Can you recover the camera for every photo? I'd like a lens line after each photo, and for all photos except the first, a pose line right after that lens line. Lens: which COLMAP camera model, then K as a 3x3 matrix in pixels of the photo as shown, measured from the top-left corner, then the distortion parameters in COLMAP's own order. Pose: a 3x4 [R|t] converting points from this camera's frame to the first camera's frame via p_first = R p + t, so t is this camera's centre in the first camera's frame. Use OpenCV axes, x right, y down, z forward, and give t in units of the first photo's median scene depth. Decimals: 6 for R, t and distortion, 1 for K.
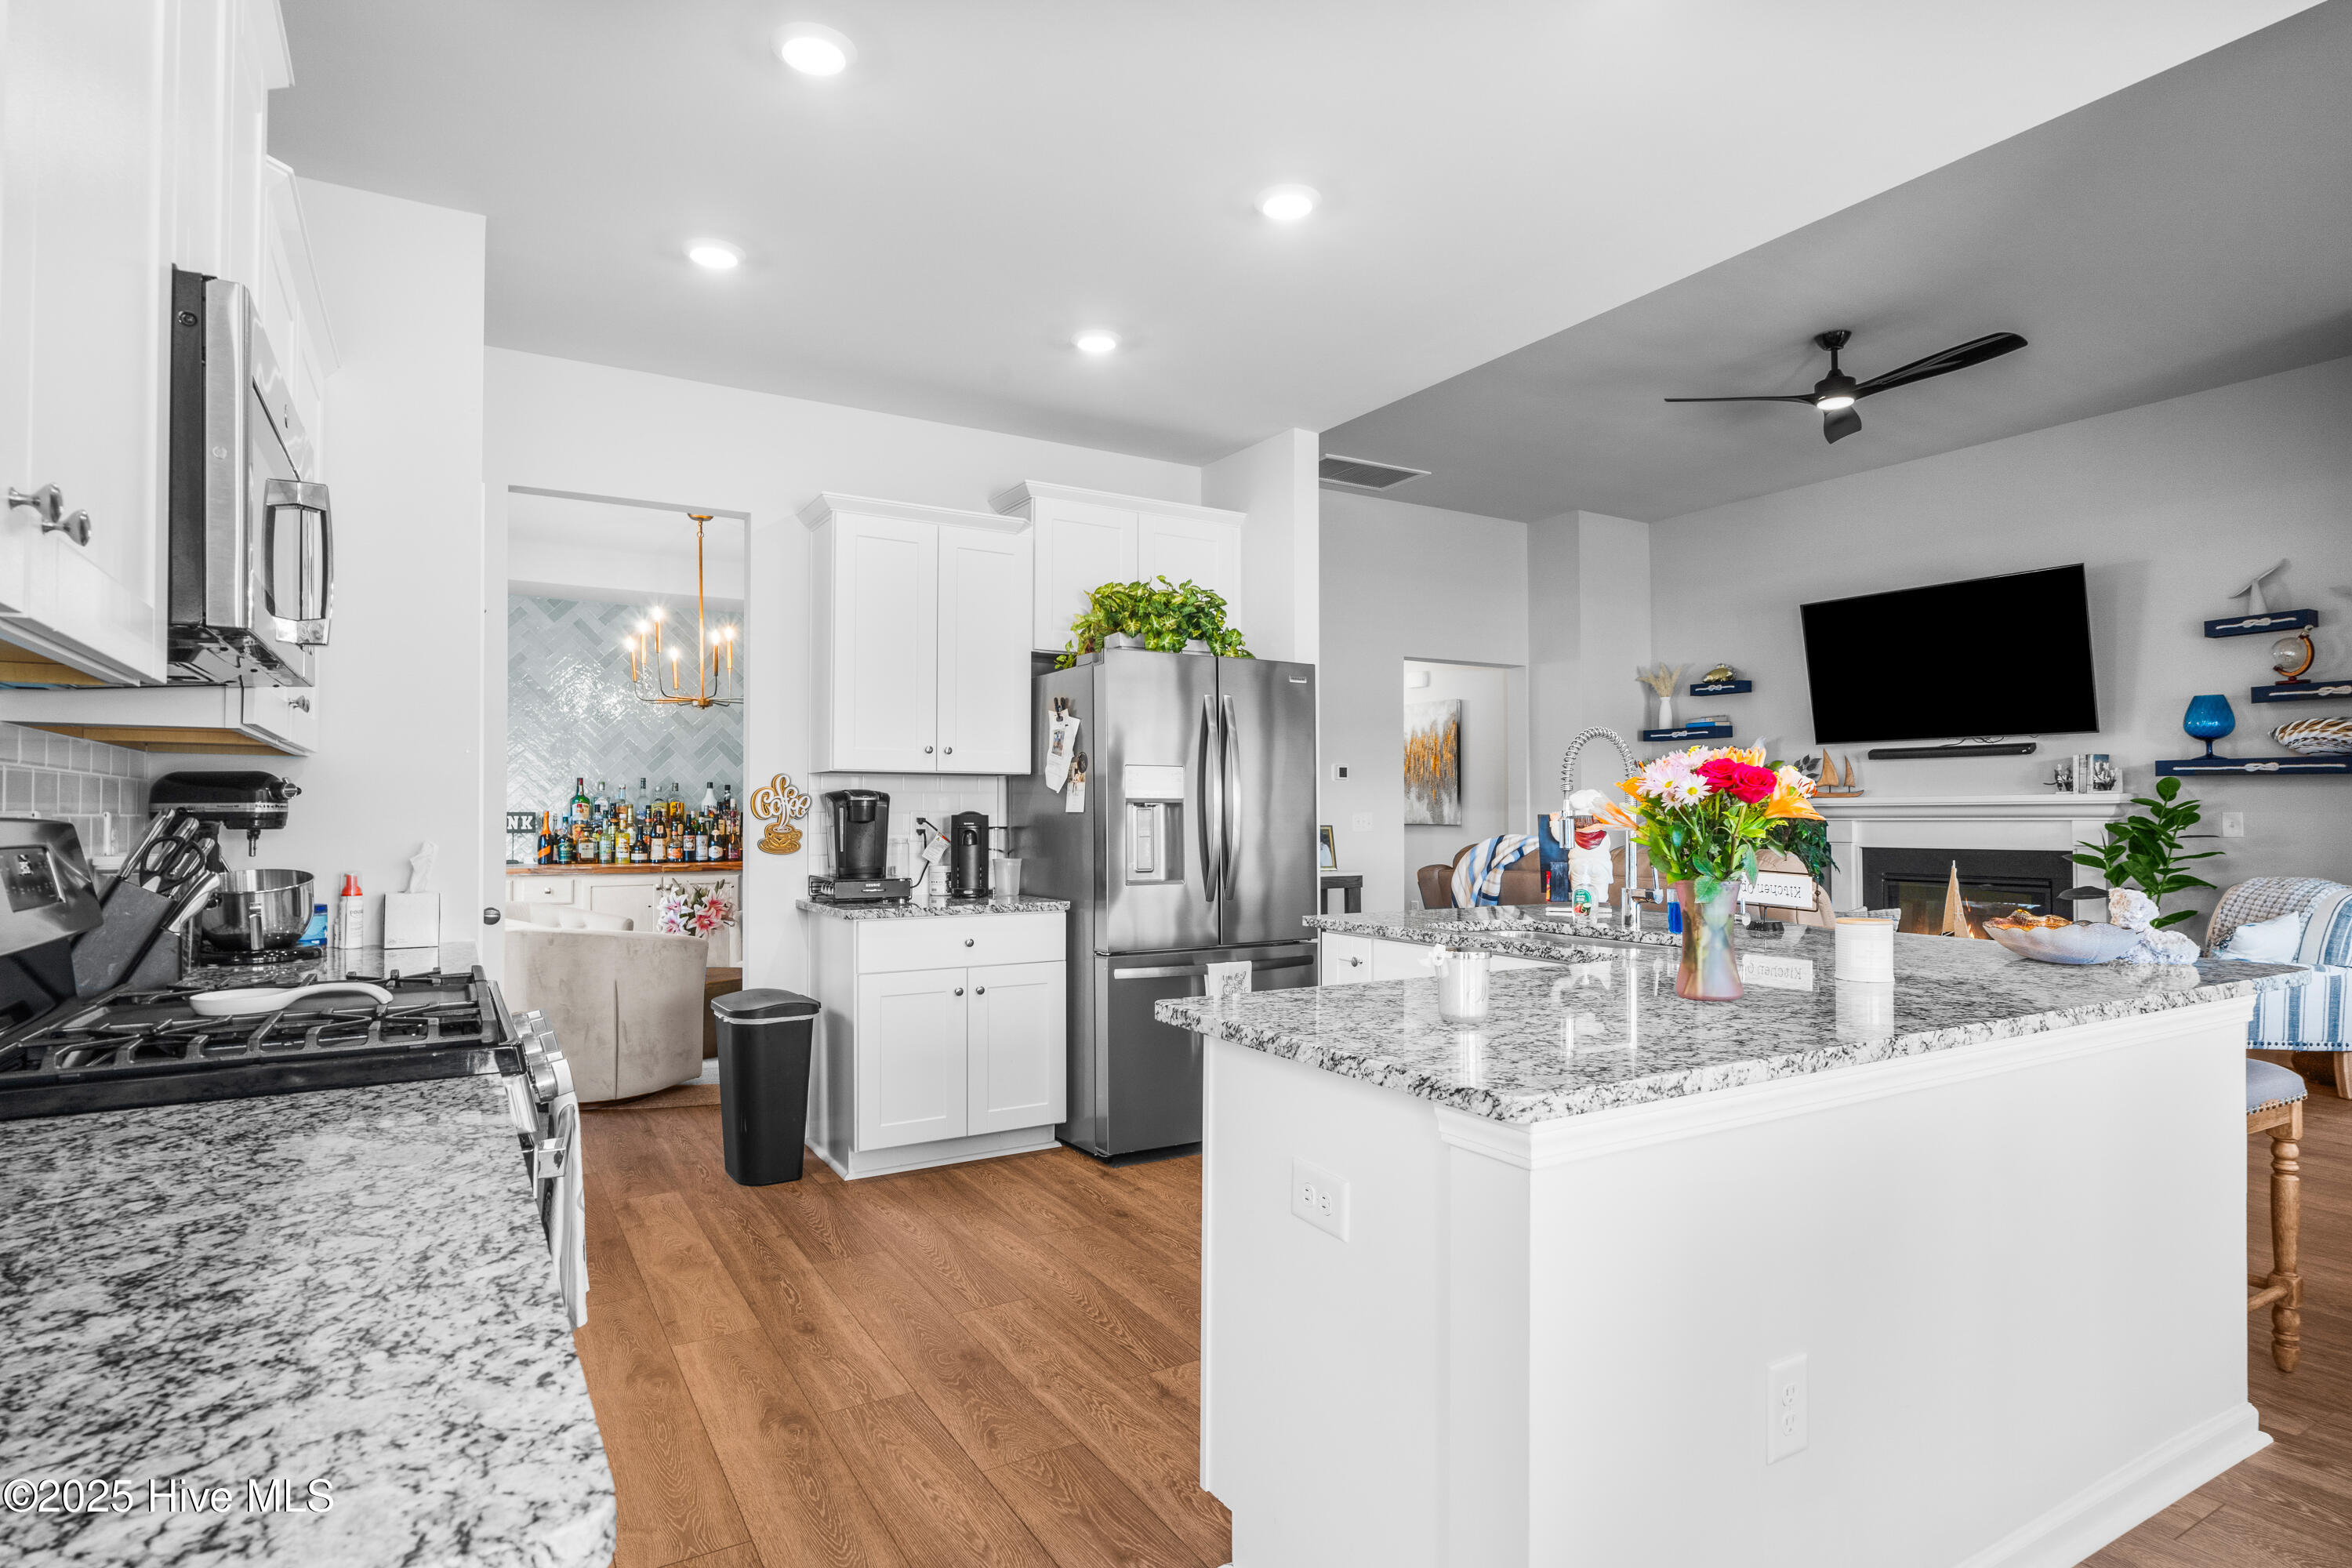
lens RADIAL K [[1228.0, 0, 1177.9], [0, 1228.0, 795.4], [0, 0, 1]] dist [0.001027, -0.001031]
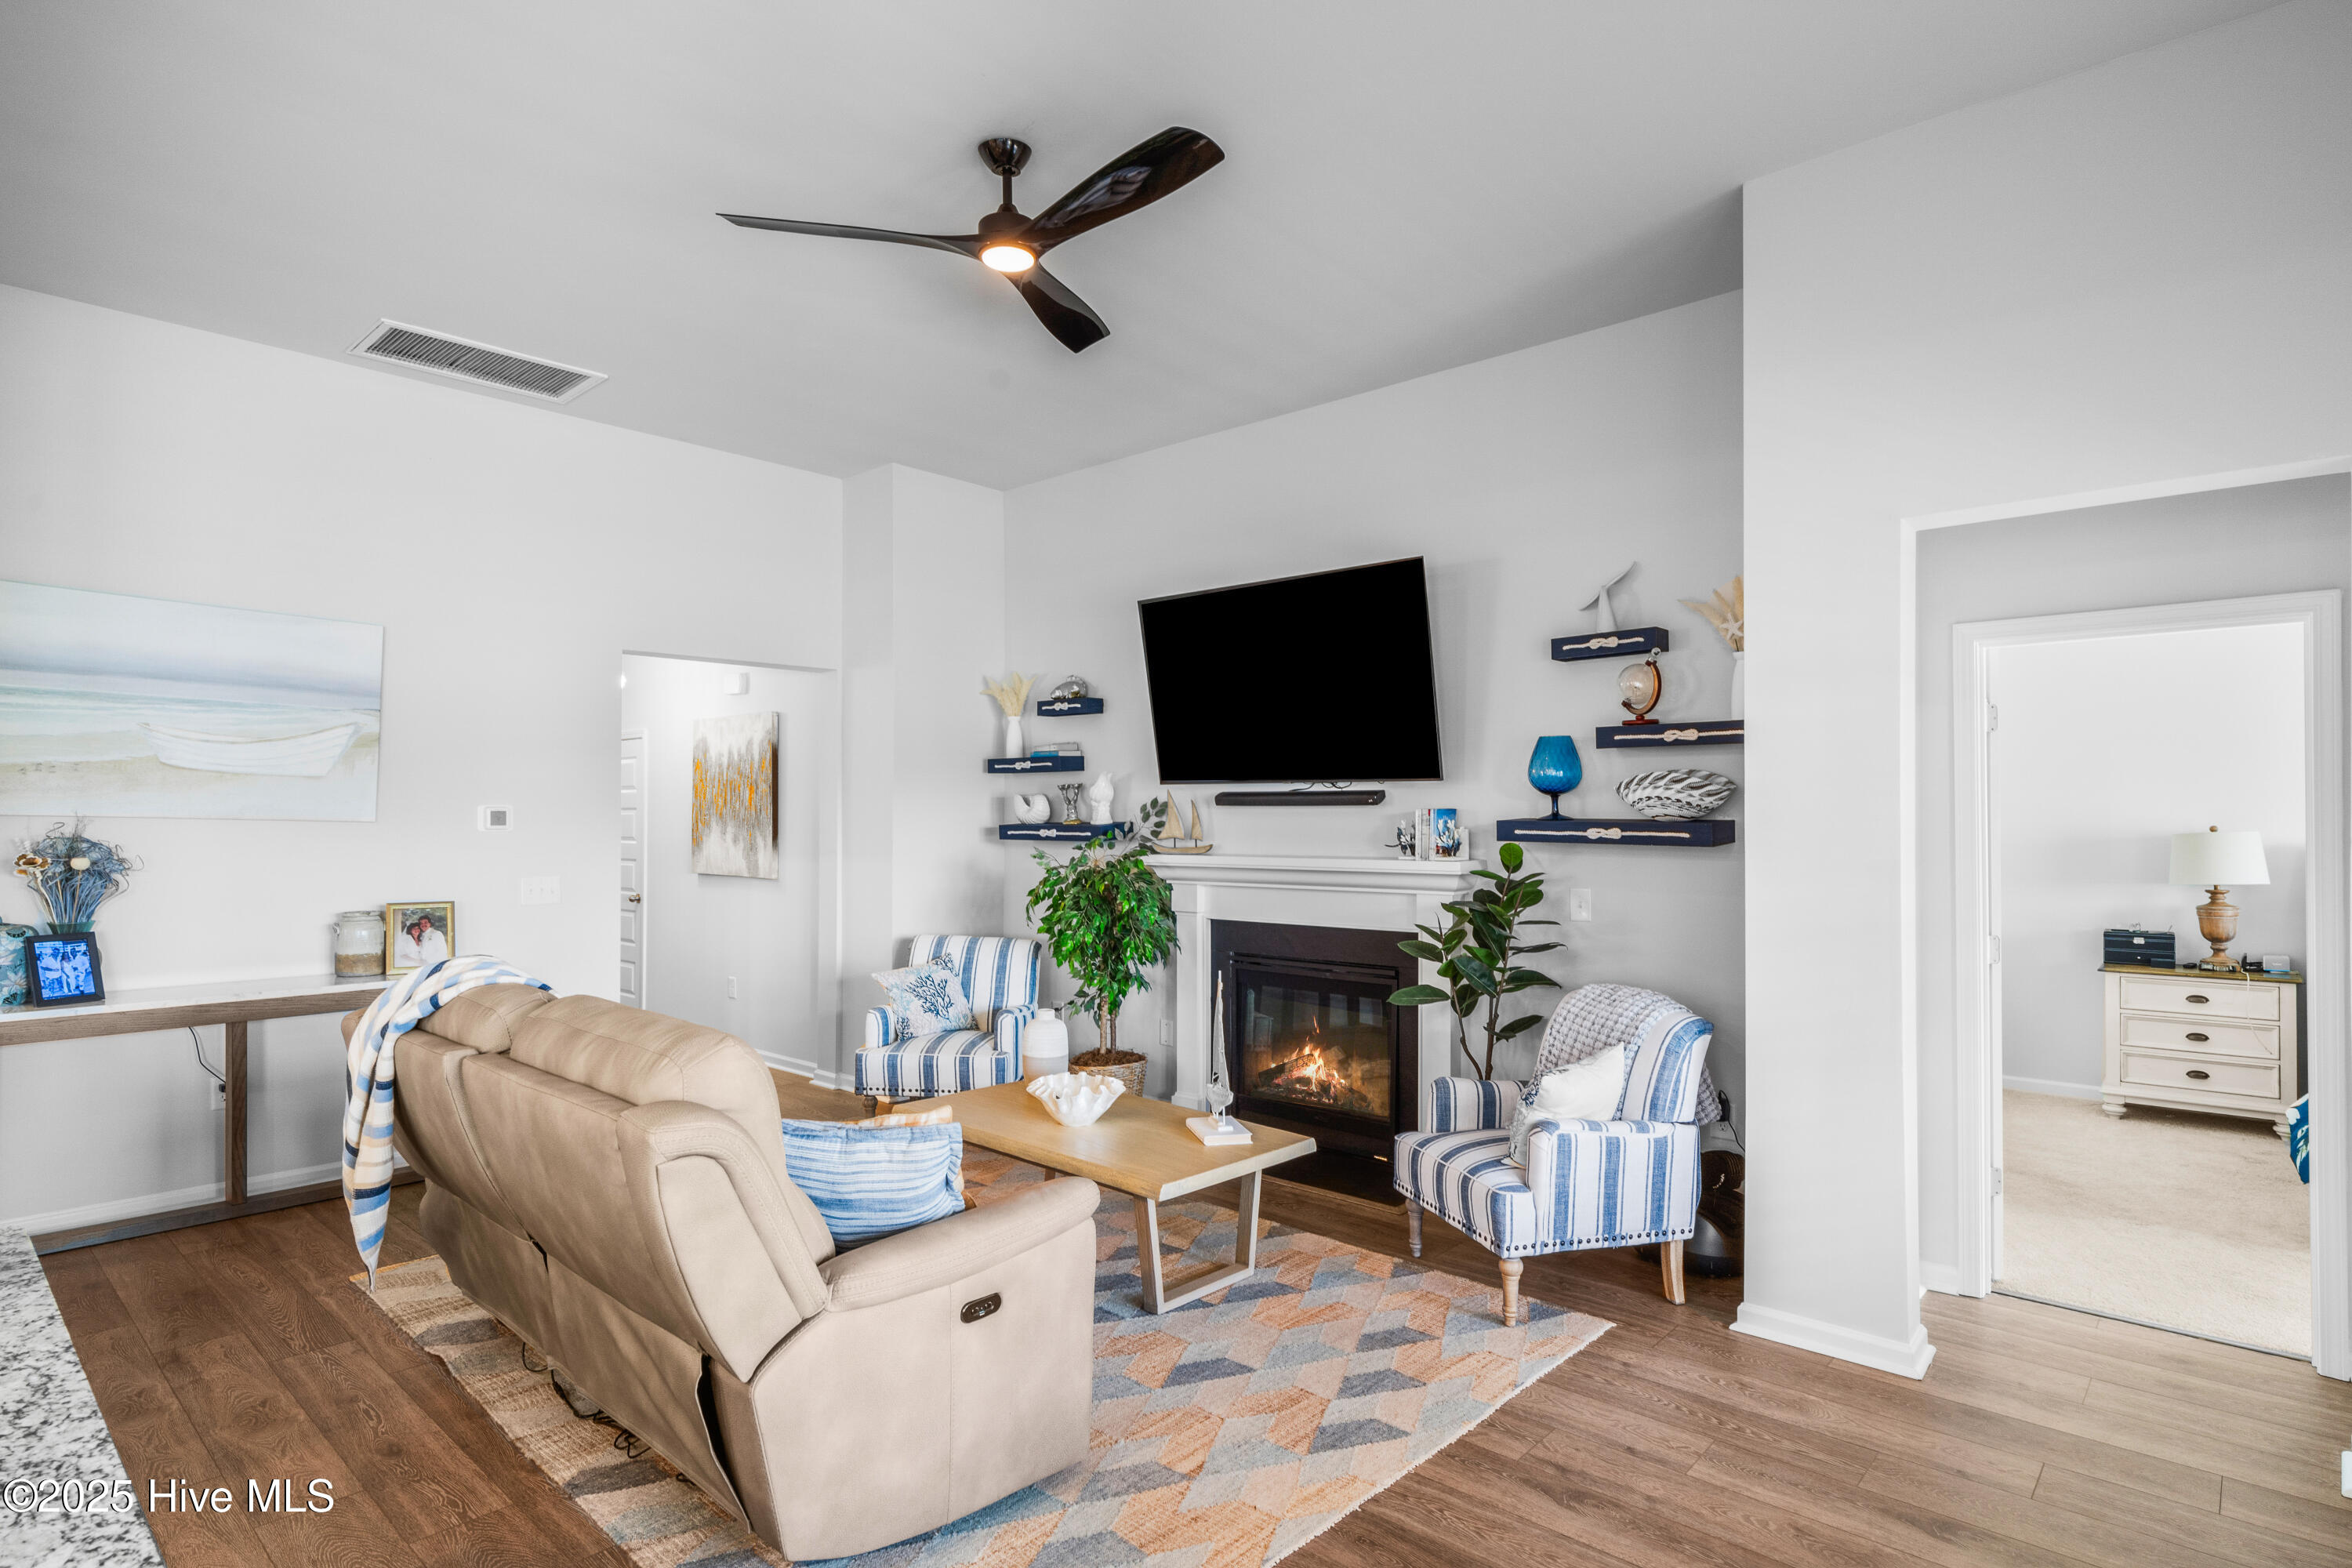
lens RADIAL K [[1228.0, 0, 1183.0], [0, 1228.0, 801.0], [0, 0, 1]] dist [0.001027, -0.001031]
pose [[0.955014, 0.006430, 0.296490, 0.381863], [-0.006283, 0.999979, -0.001446, -0.037511], [-0.296493, -0.000482, 0.955035, 0.329719]]
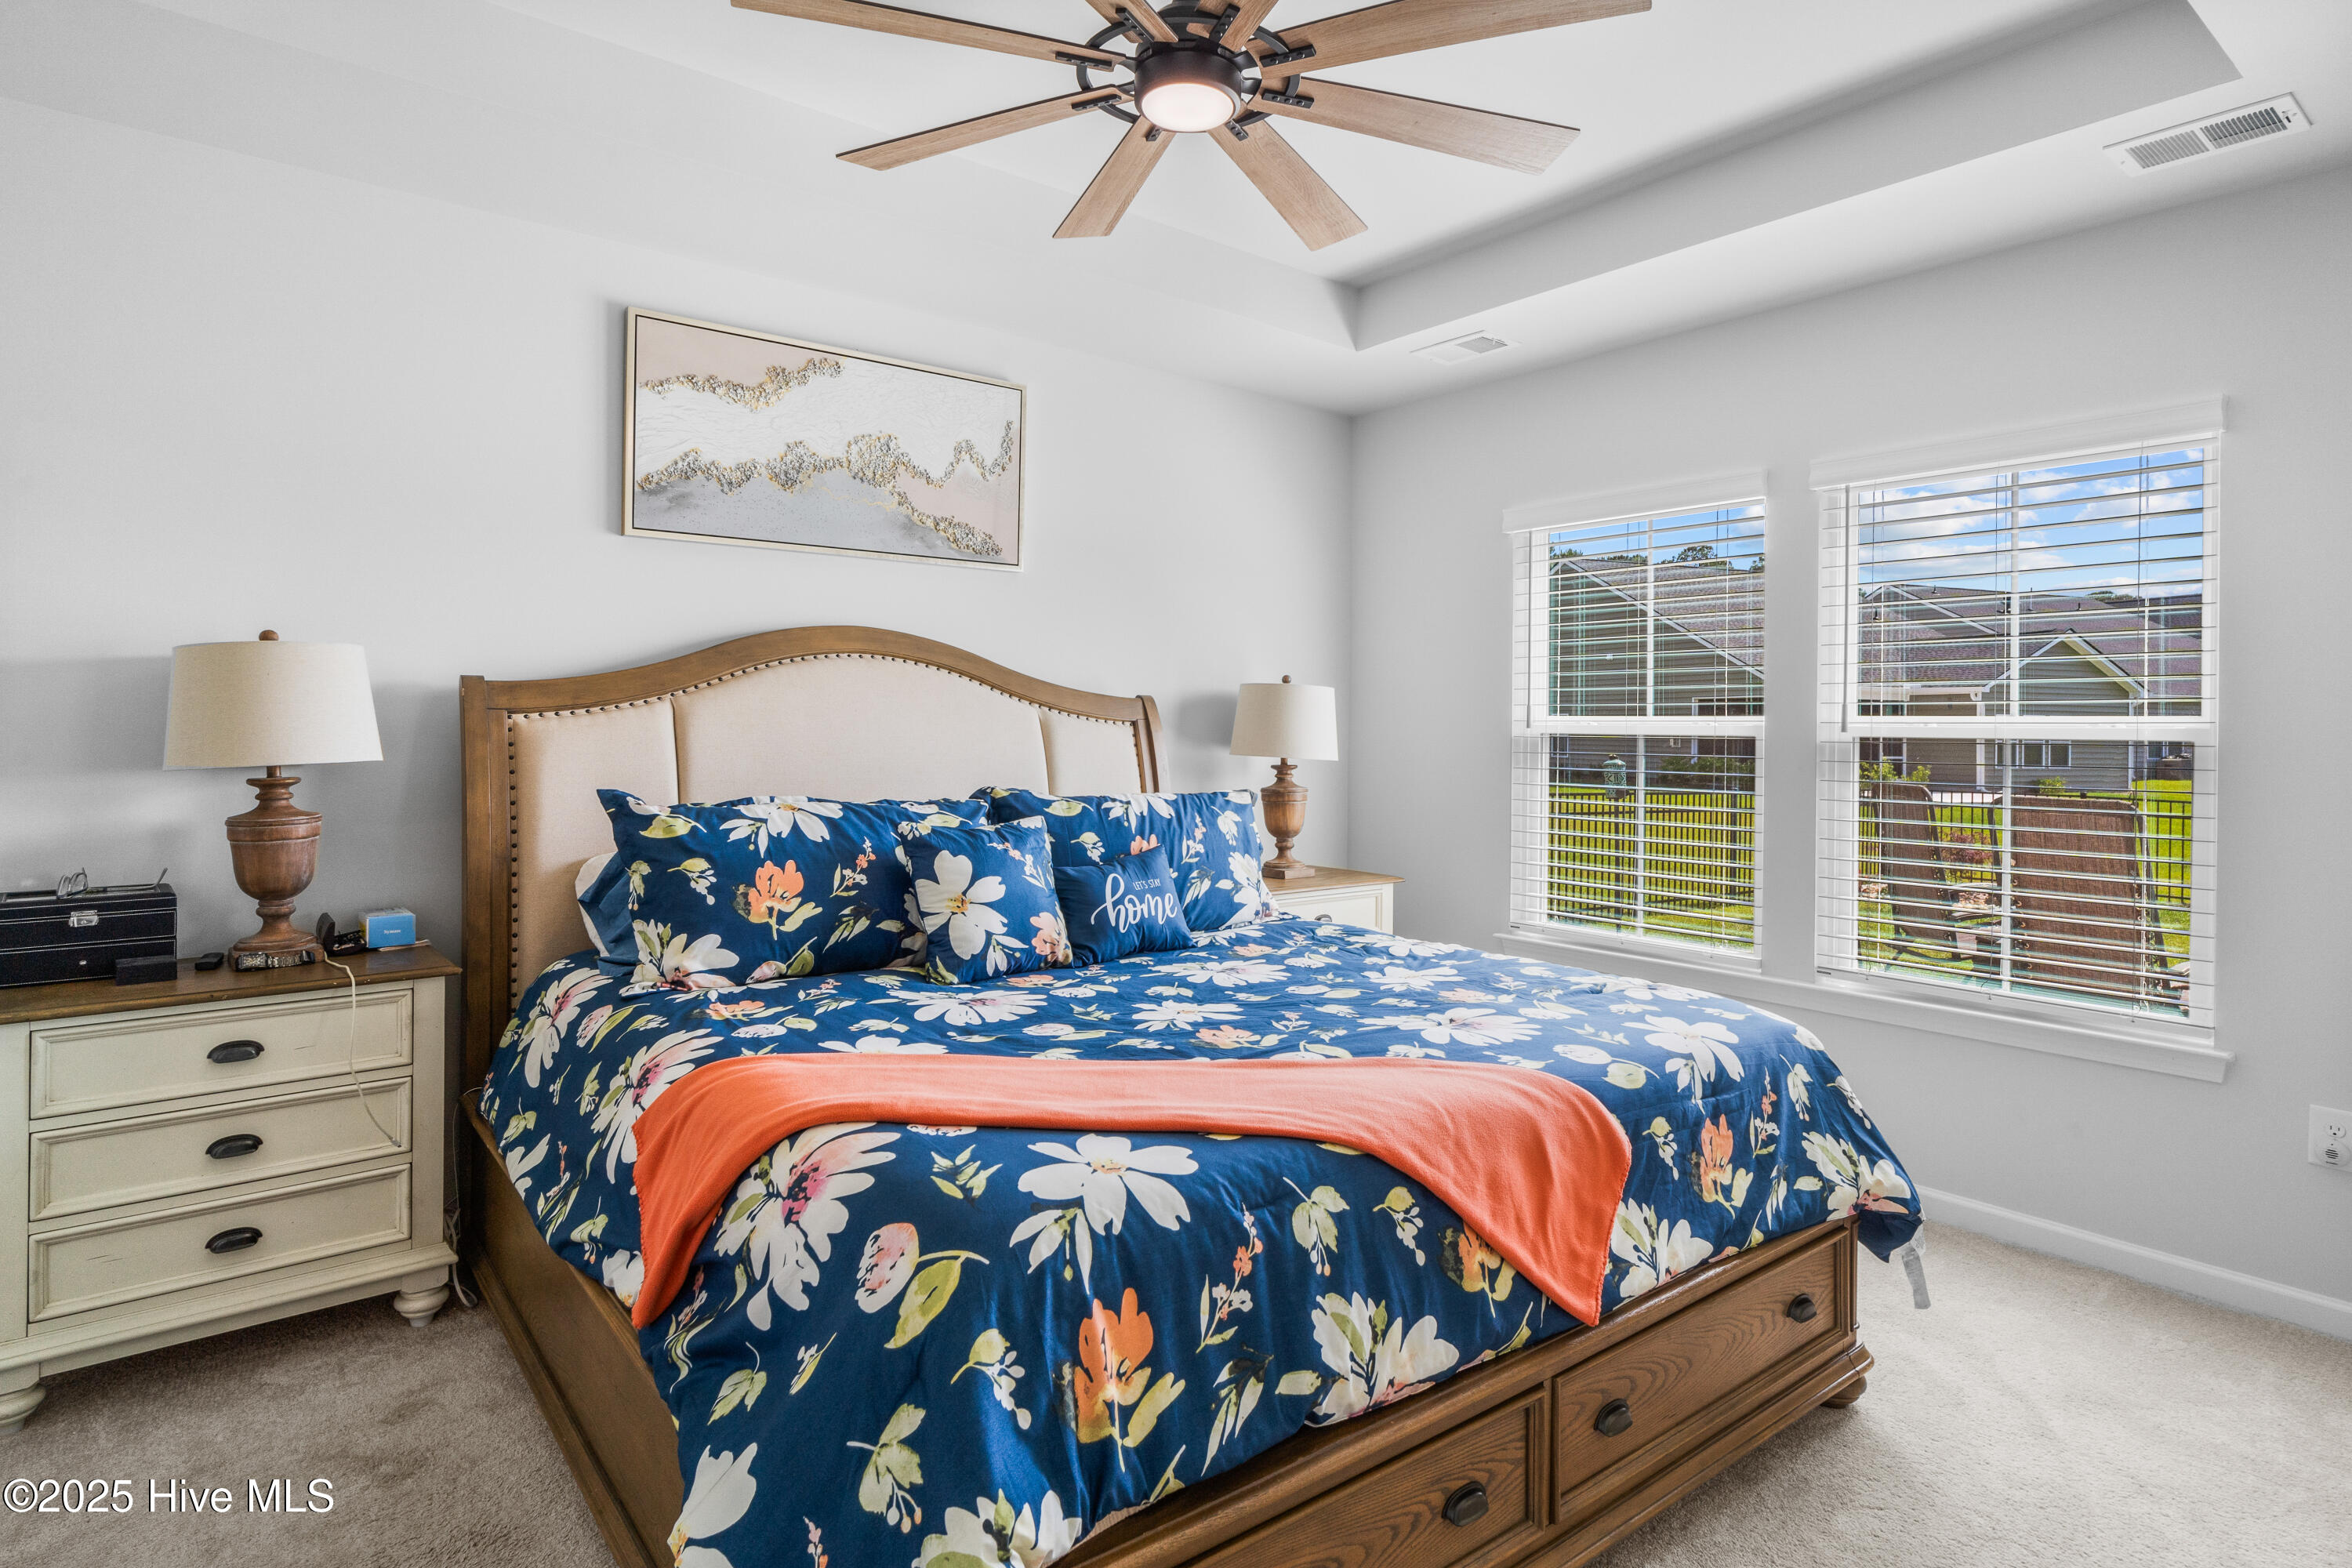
lens RADIAL K [[1228.0, 0, 1152.0], [0, 1228.0, 722.9], [0, 0, 1]] dist [0.001027, -0.001031]
pose [[-0.116141, -0.001875, 0.993231, 1.007207], [-0.023303, 0.999728, -0.000838, 0.001460], [-0.992959, -0.023243, -0.116153, 0.771903]]
